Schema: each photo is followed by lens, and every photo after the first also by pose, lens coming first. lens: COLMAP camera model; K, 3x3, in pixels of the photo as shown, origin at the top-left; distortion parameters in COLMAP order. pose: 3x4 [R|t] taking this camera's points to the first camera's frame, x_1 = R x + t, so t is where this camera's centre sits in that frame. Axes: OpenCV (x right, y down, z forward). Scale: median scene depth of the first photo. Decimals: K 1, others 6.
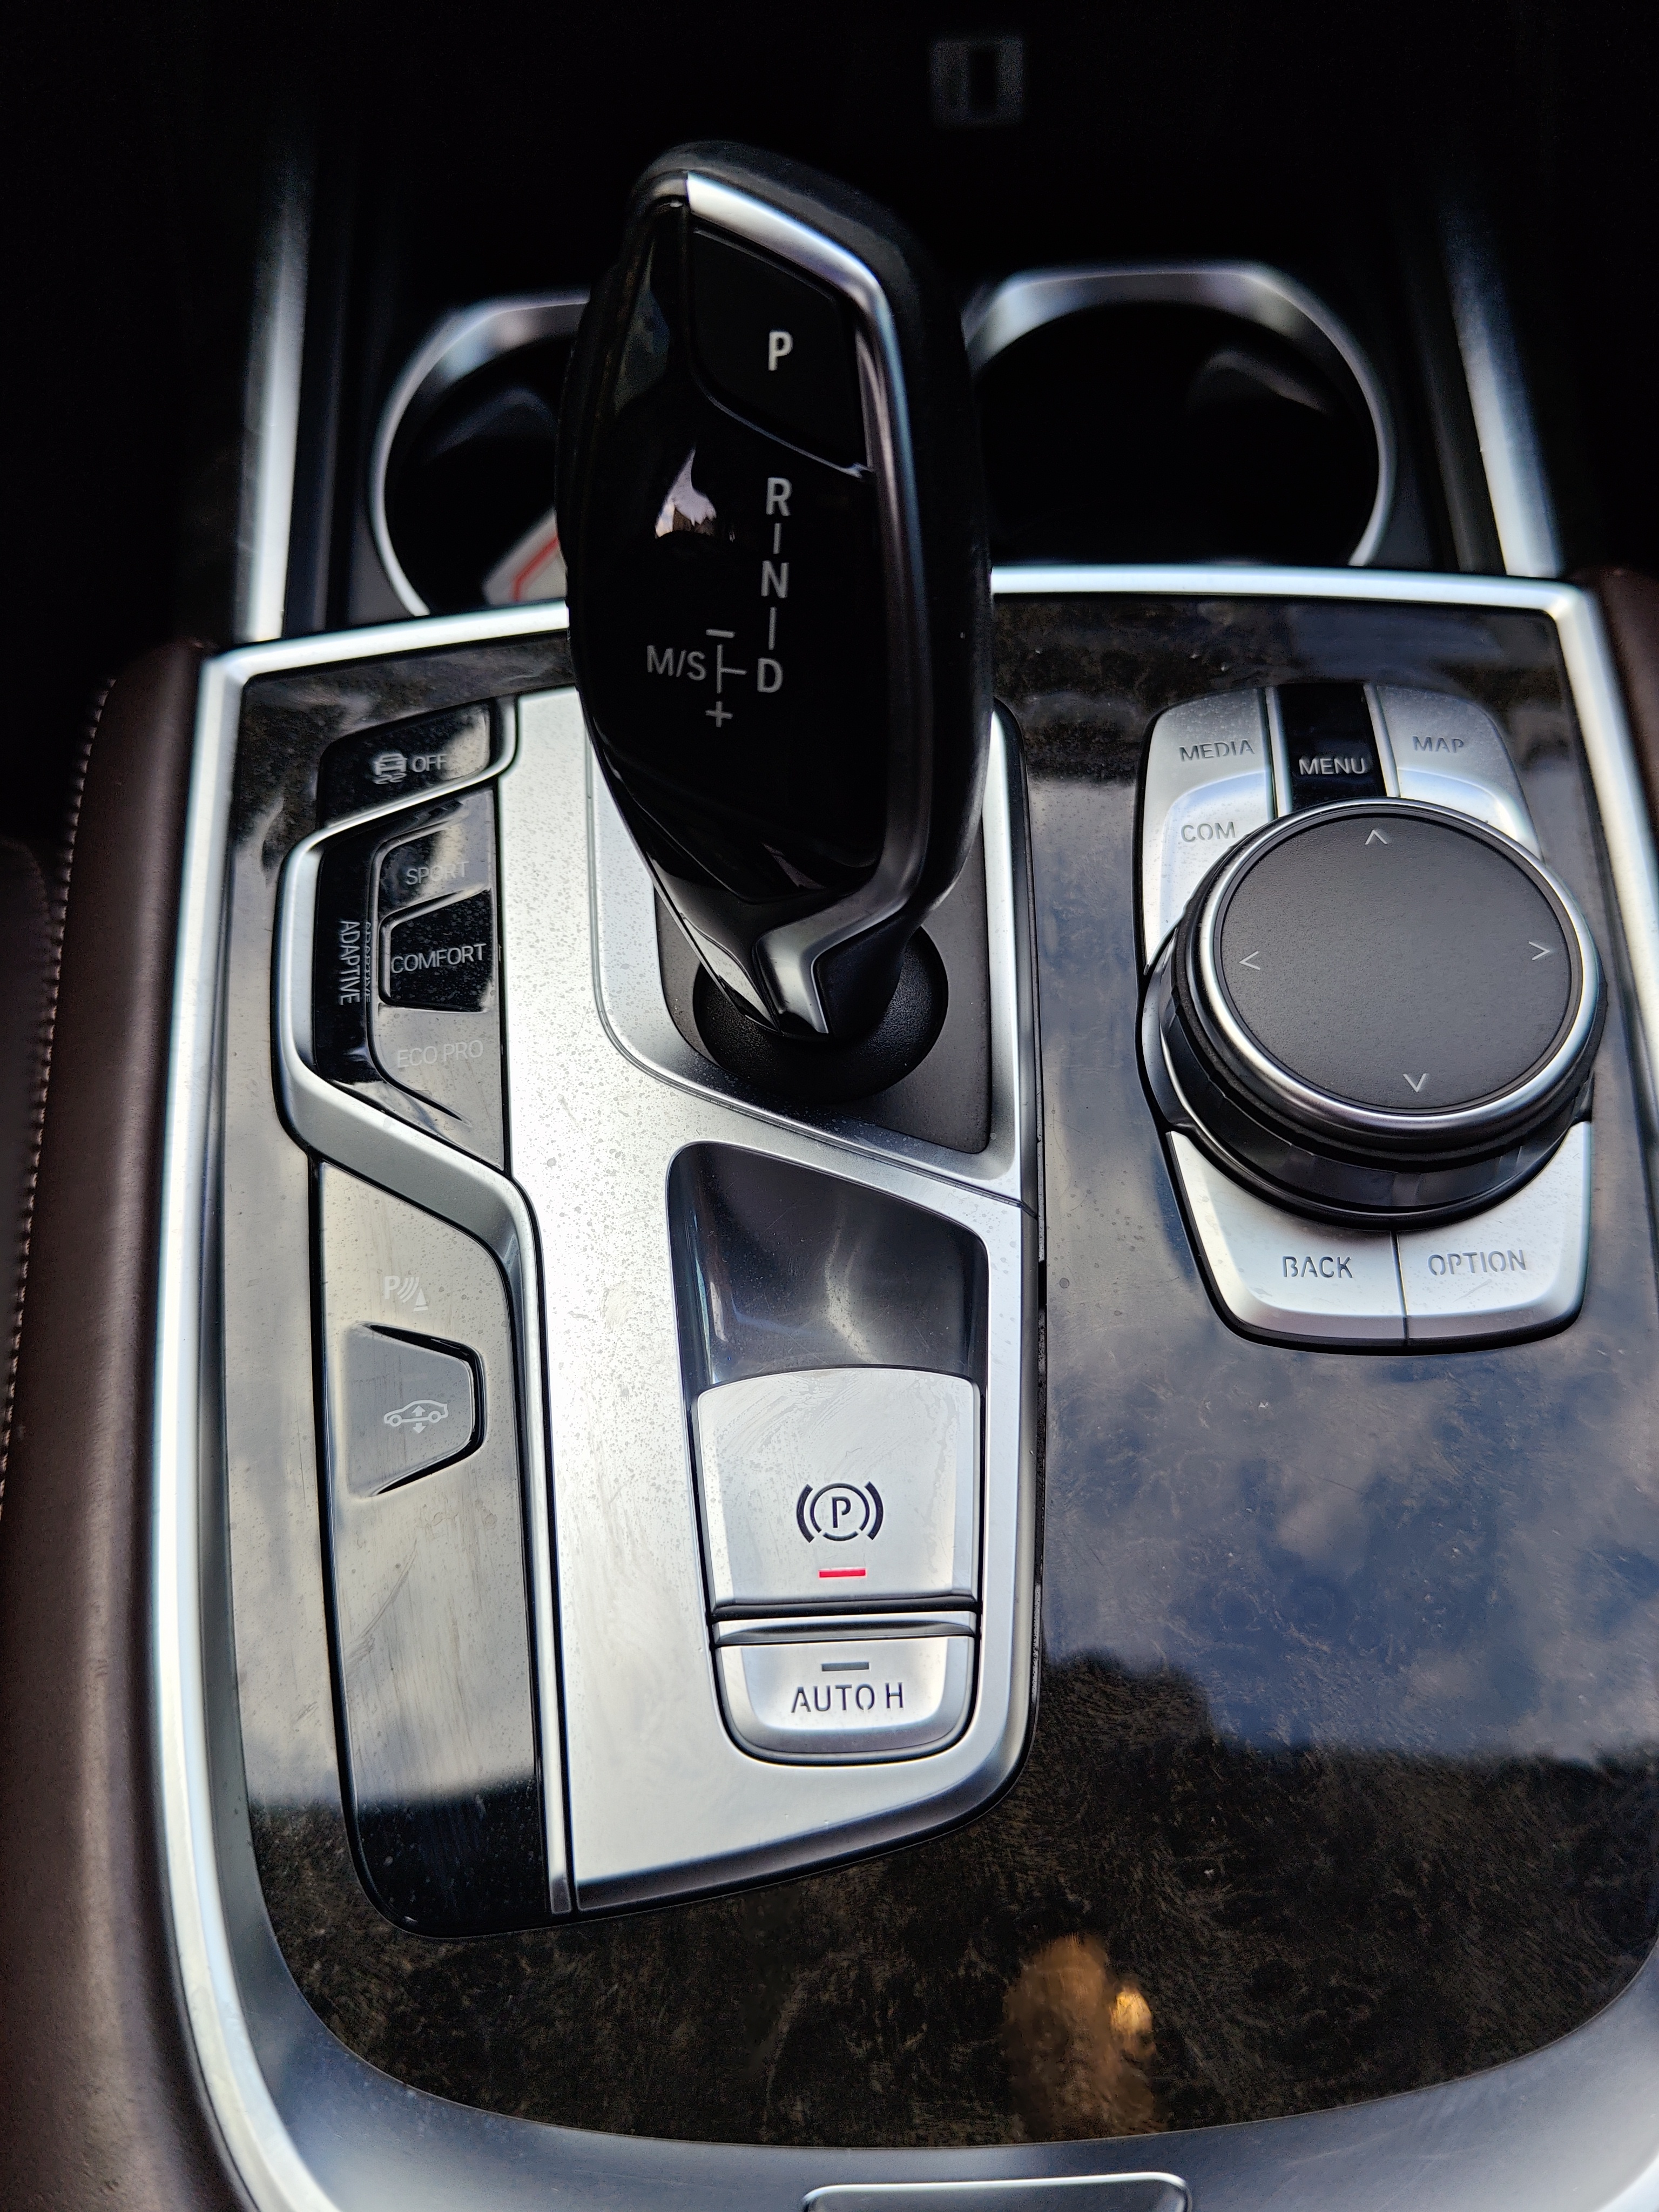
lens RADIAL K [[2305.4, 0, 825.2], [0, 2305.4, 1098.7], [0, 0, 1]] dist [0.017286, -0.012981]
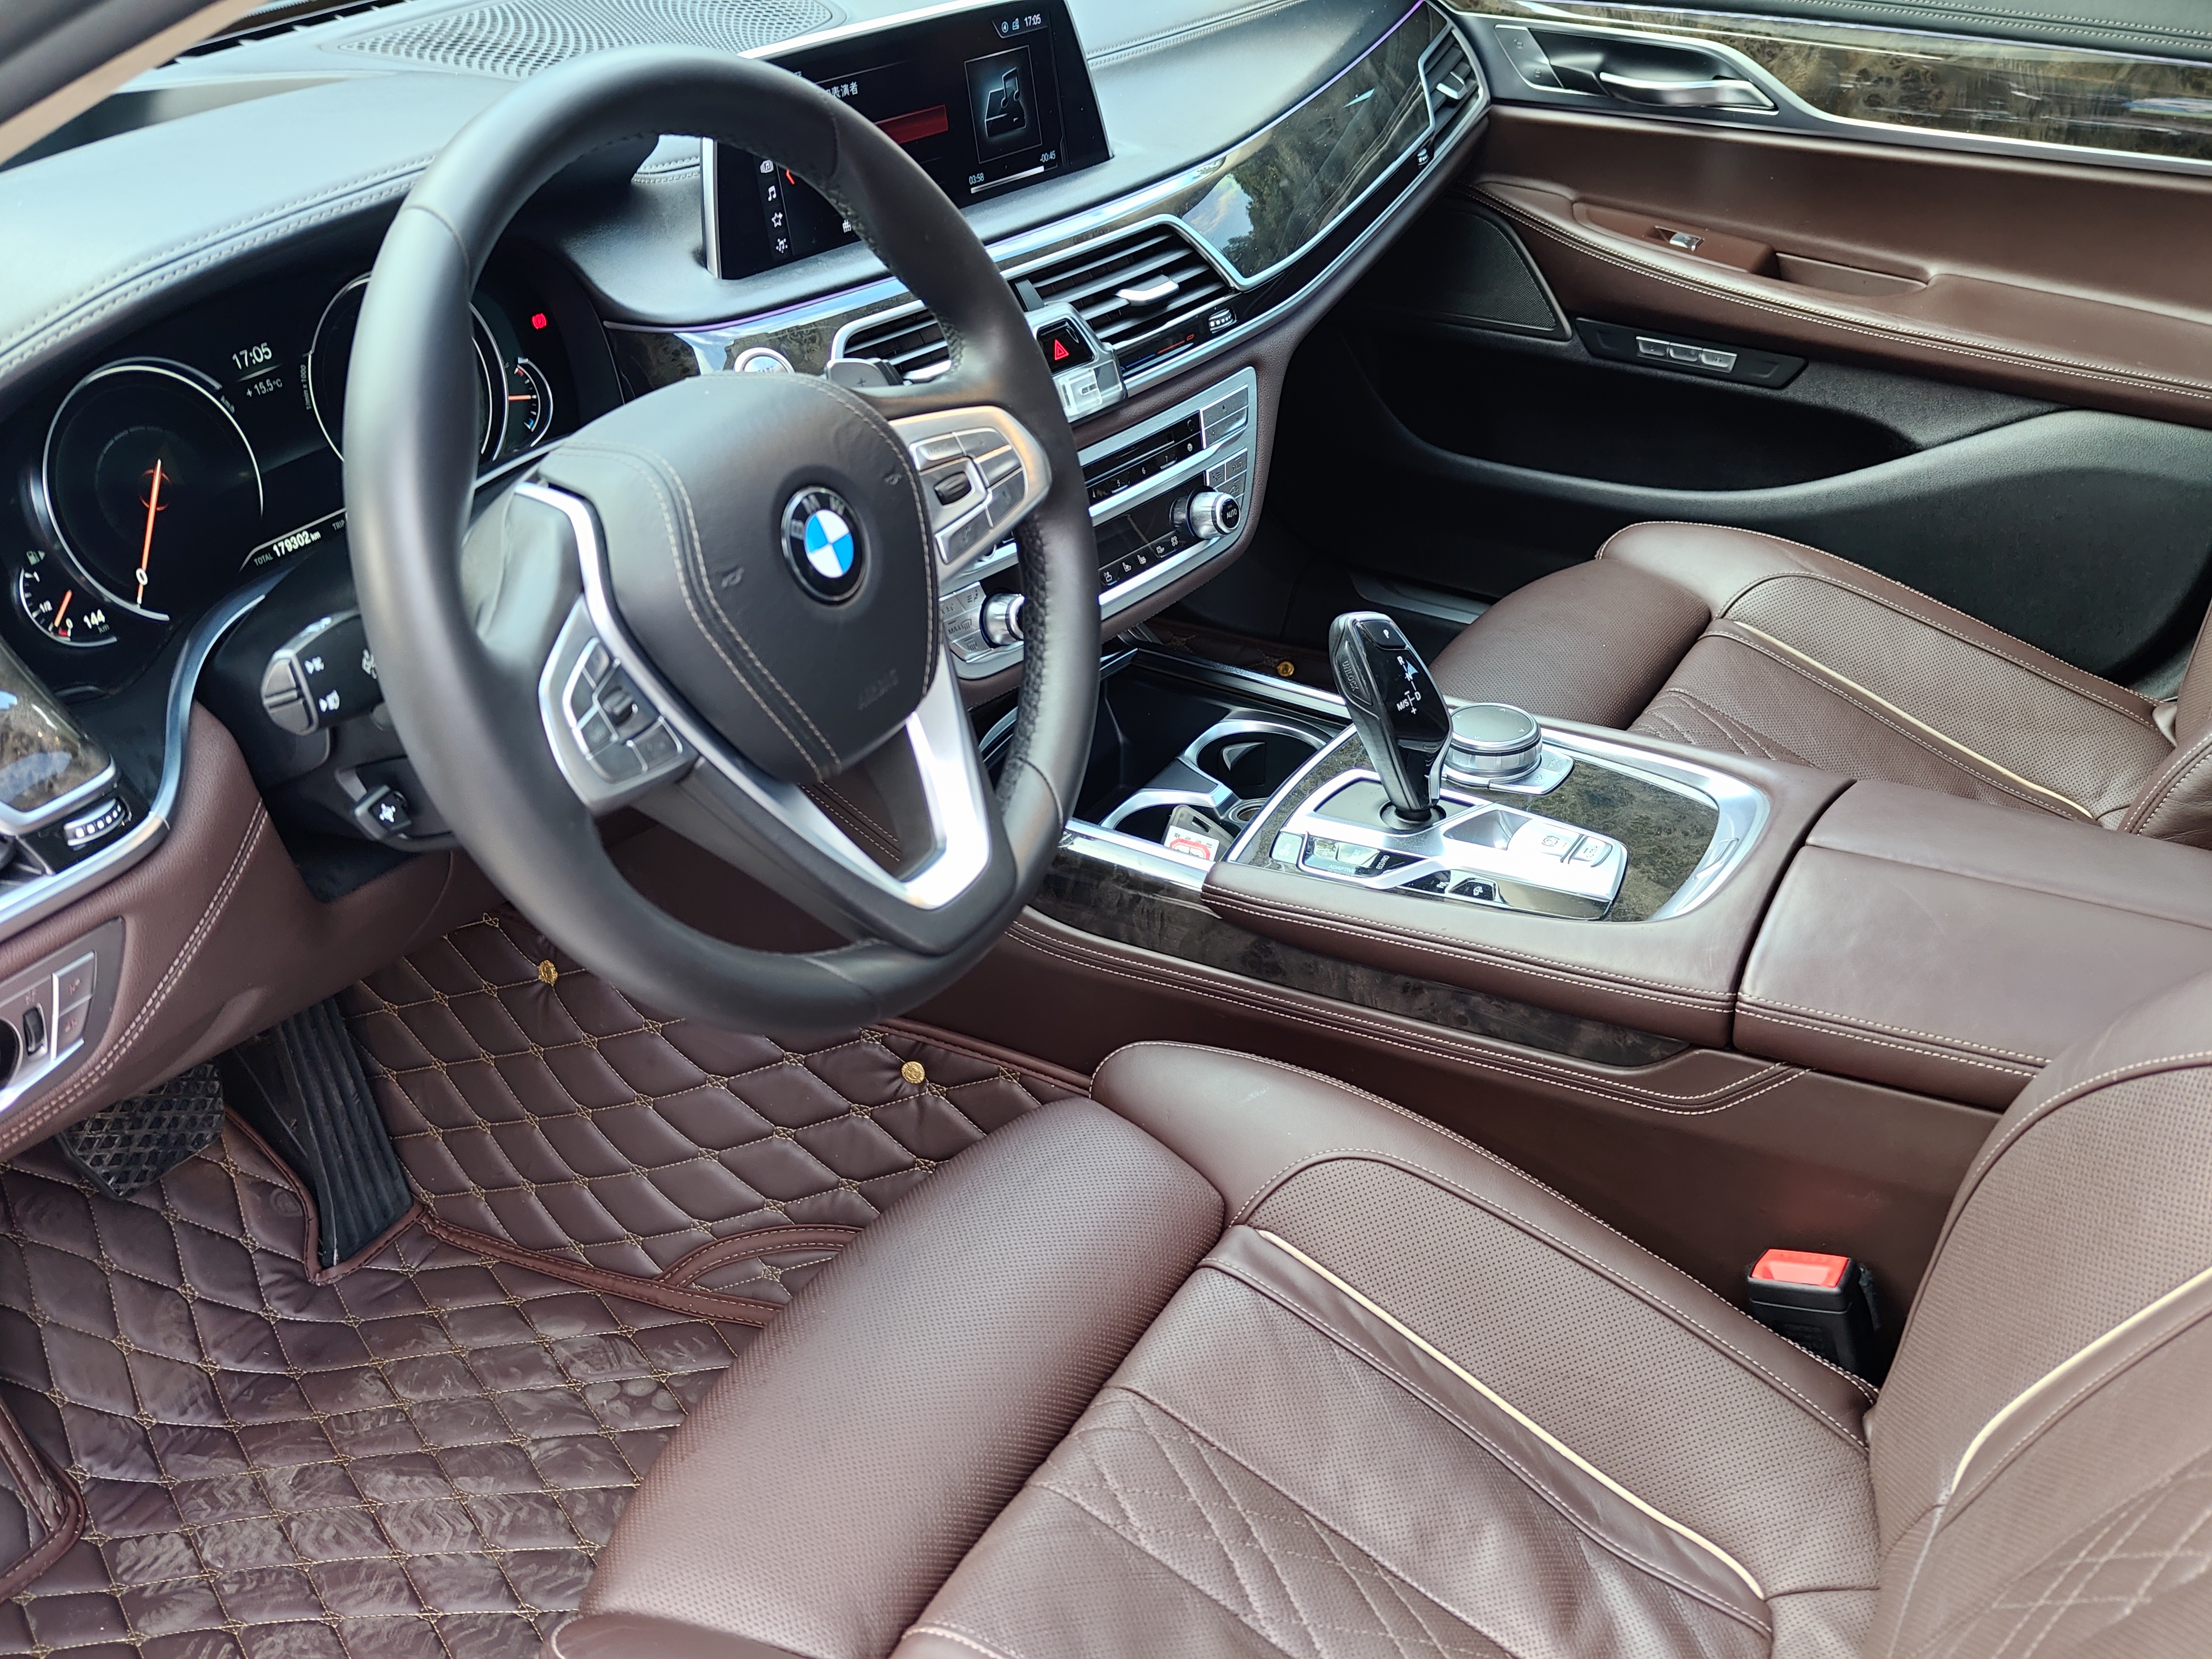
lens RADIAL K [[2305.4, 0, 1106.0], [0, 2305.4, 829.5], [0, 0, 1]] dist [0.017286, -0.012981]
pose [[0.539559, -0.404732, 0.738288, -3.292689], [0.749611, 0.630184, -0.202365, 0.387750], [-0.383353, 0.662617, 0.643412, -1.317584]]
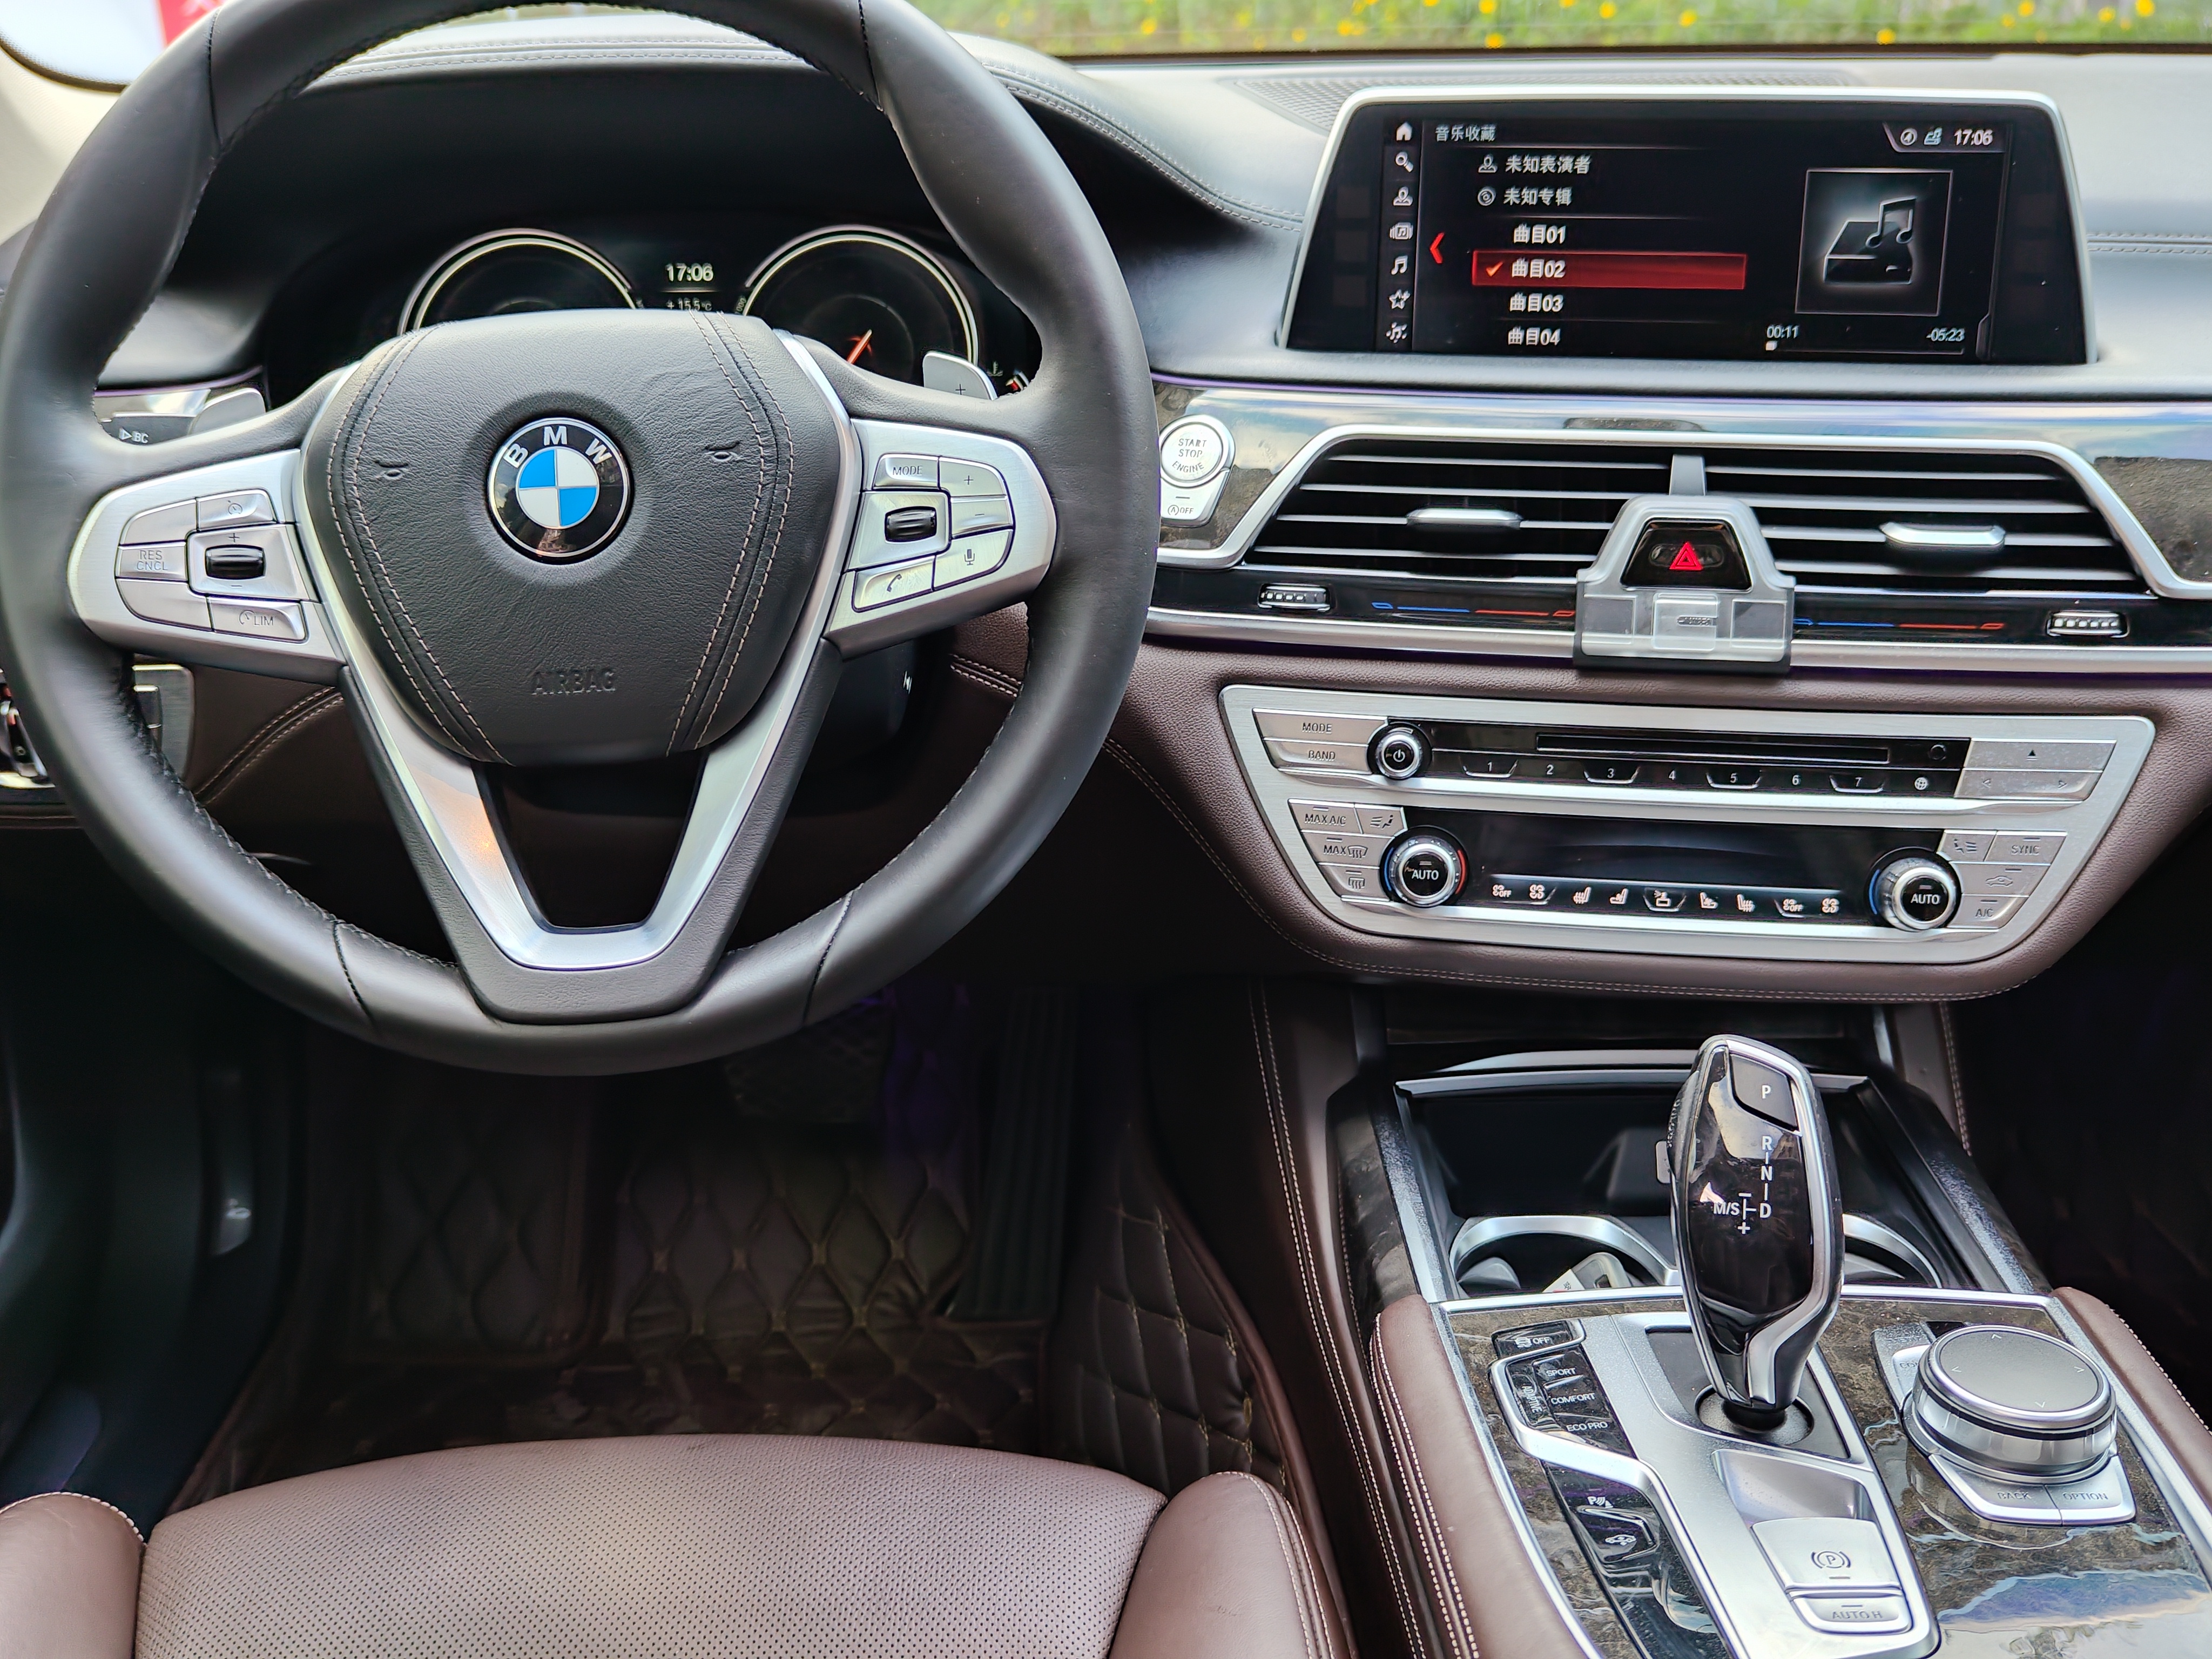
lens RADIAL K [[2267.7, 0, 1111.1], [0, 2267.7, 852.7], [0, 0, 1]] dist [0.012269, -0.020057]
pose [[0.999395, 0.031153, -0.015463, -0.641911], [-0.033578, 0.748369, -0.662432, 1.084130], [-0.009065, 0.662550, 0.748963, -1.049165]]
